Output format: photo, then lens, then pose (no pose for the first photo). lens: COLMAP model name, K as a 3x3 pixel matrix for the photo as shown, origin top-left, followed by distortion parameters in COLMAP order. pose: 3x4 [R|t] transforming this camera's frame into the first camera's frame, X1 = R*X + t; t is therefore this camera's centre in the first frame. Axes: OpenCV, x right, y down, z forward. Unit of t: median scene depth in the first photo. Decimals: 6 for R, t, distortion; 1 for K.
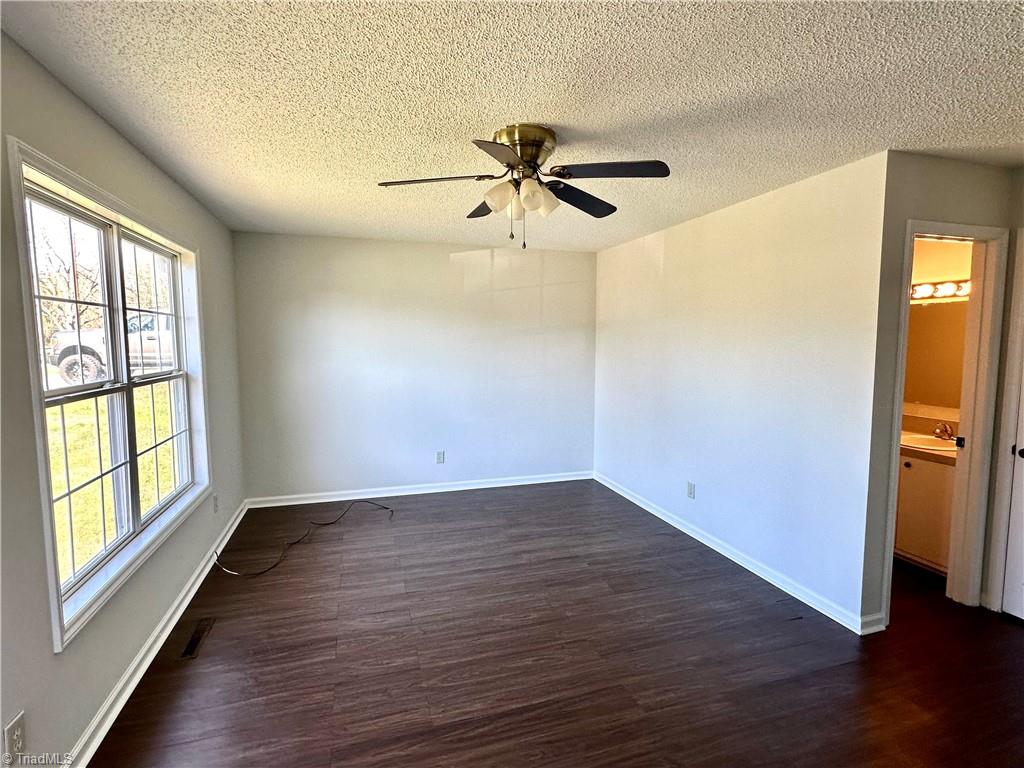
lens RADIAL K [[502.1, 0, 512.0], [0, 502.1, 384.0], [0, 0, 1]] dist [-0.002398, -0.000388]
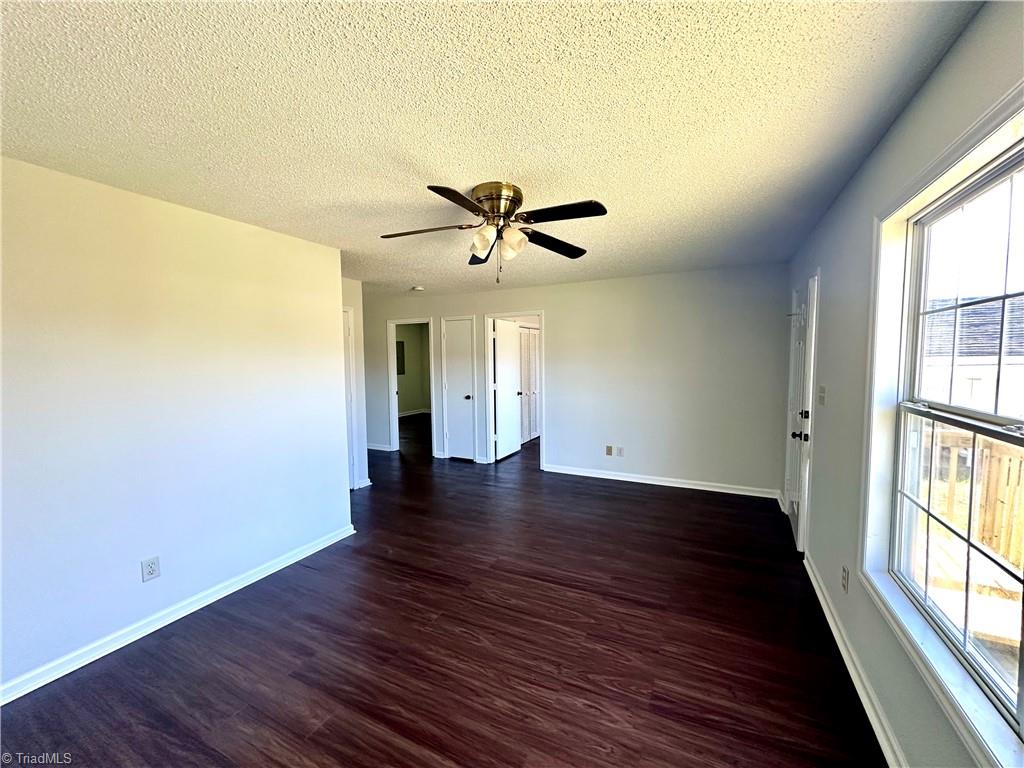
lens RADIAL K [[408.9, 0, 512.0], [0, 408.9, 384.0], [0, 0, 1]] dist [-0.002770, -0.000258]
pose [[-0.723359, -0.038159, 0.689417, -0.524128], [0.072019, 0.988856, 0.130299, -0.115528], [-0.686706, 0.143904, -0.712550, 1.293963]]
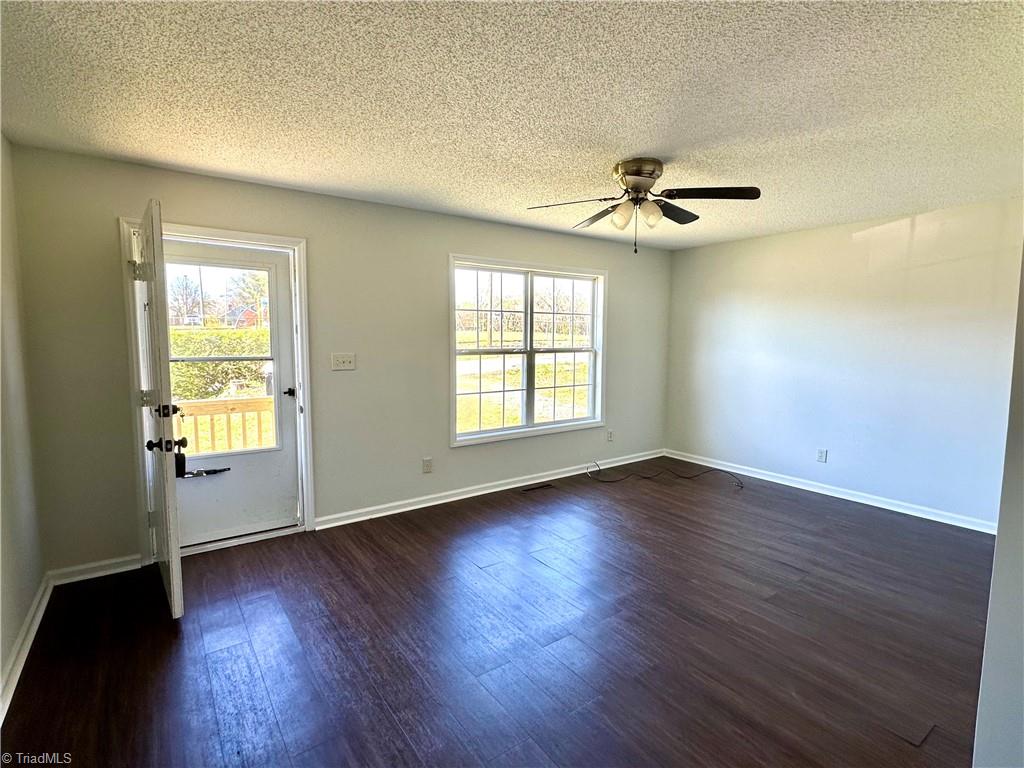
lens RADIAL K [[502.1, 0, 512.0], [0, 502.1, 384.0], [0, 0, 1]] dist [-0.002398, -0.000388]
pose [[0.314831, 0.093166, -0.944564, 0.872607], [-0.089890, 0.993625, 0.068043, 0.001877], [0.944882, 0.063485, 0.321199, 0.236006]]
